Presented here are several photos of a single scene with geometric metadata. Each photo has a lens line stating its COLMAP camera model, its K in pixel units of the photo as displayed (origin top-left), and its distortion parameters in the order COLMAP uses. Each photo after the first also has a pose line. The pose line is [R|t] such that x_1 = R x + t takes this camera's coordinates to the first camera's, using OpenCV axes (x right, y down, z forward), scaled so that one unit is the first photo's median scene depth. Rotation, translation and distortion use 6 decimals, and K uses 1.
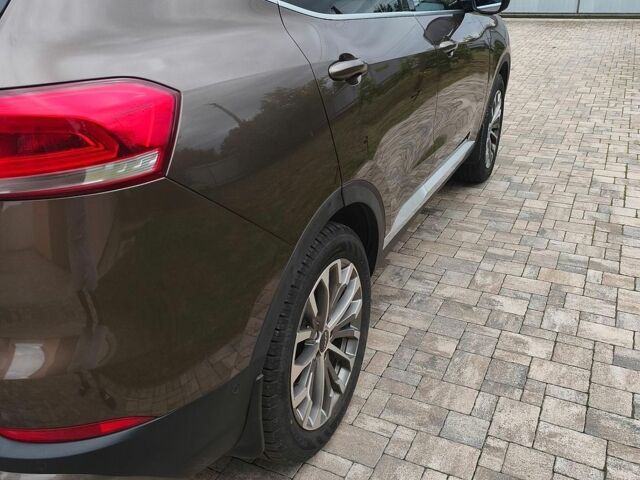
lens RADIAL K [[585.9, 0, 320.0], [0, 585.9, 236.3], [0, 0, 1]] dist [0.013626, -0.002712]
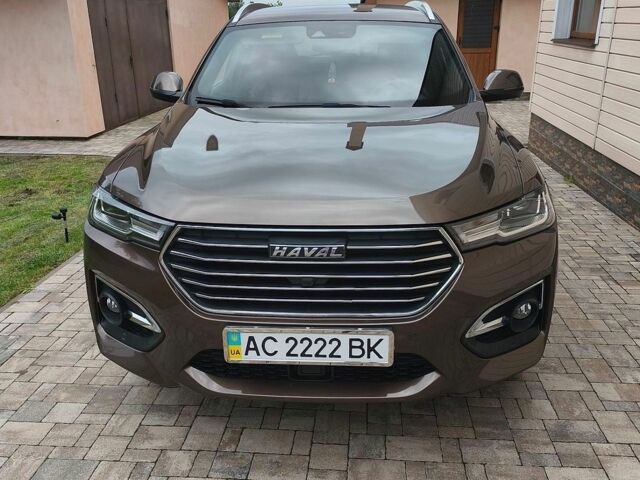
lens RADIAL K [[584.2, 0, 329.9], [0, 584.2, 241.3], [0, 0, 1]] dist [0.055080, -0.115642]
pose [[-0.926802, 0.162246, -0.338696, 0.465796], [-0.123880, 0.719308, 0.683556, -1.080087], [0.354531, 0.675479, -0.646557, 2.217907]]
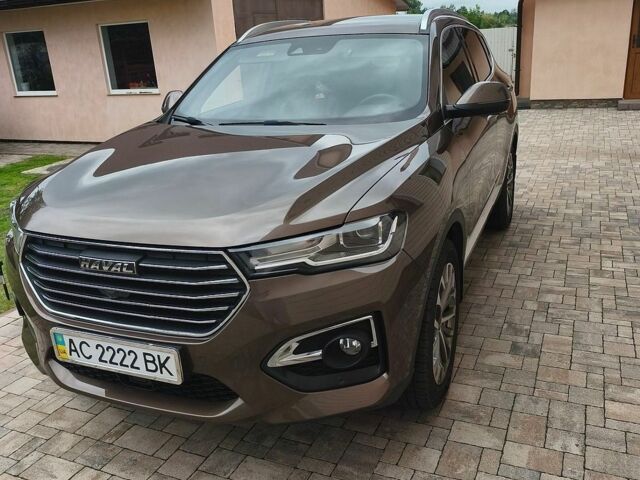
lens RADIAL K [[584.2, 0, 329.9], [0, 584.2, 241.3], [0, 0, 1]] dist [0.055080, -0.115642]
pose [[-0.995591, 0.092998, -0.012214, 0.015529], [0.059243, 0.724433, 0.686794, -1.105588], [0.072719, 0.683043, -0.726749, 2.299795]]
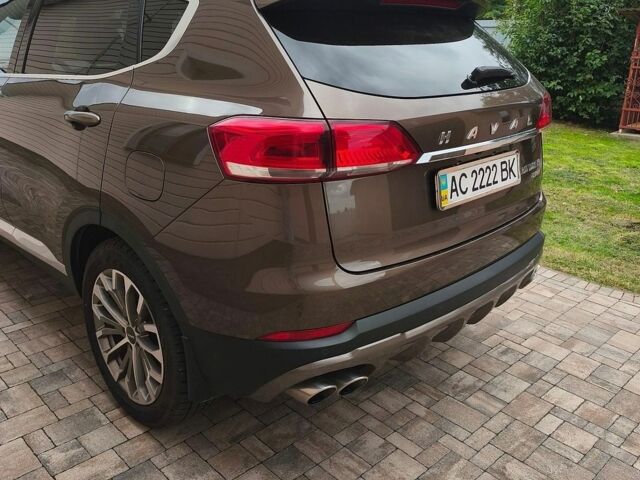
lens RADIAL K [[584.2, 0, 329.9], [0, 584.2, 241.3], [0, 0, 1]] dist [0.055080, -0.115642]
pose [[0.330159, -0.294270, 0.896883, -1.151128], [0.363738, 0.916447, 0.166791, -0.130674], [-0.871028, 0.271163, 0.409611, 0.325088]]
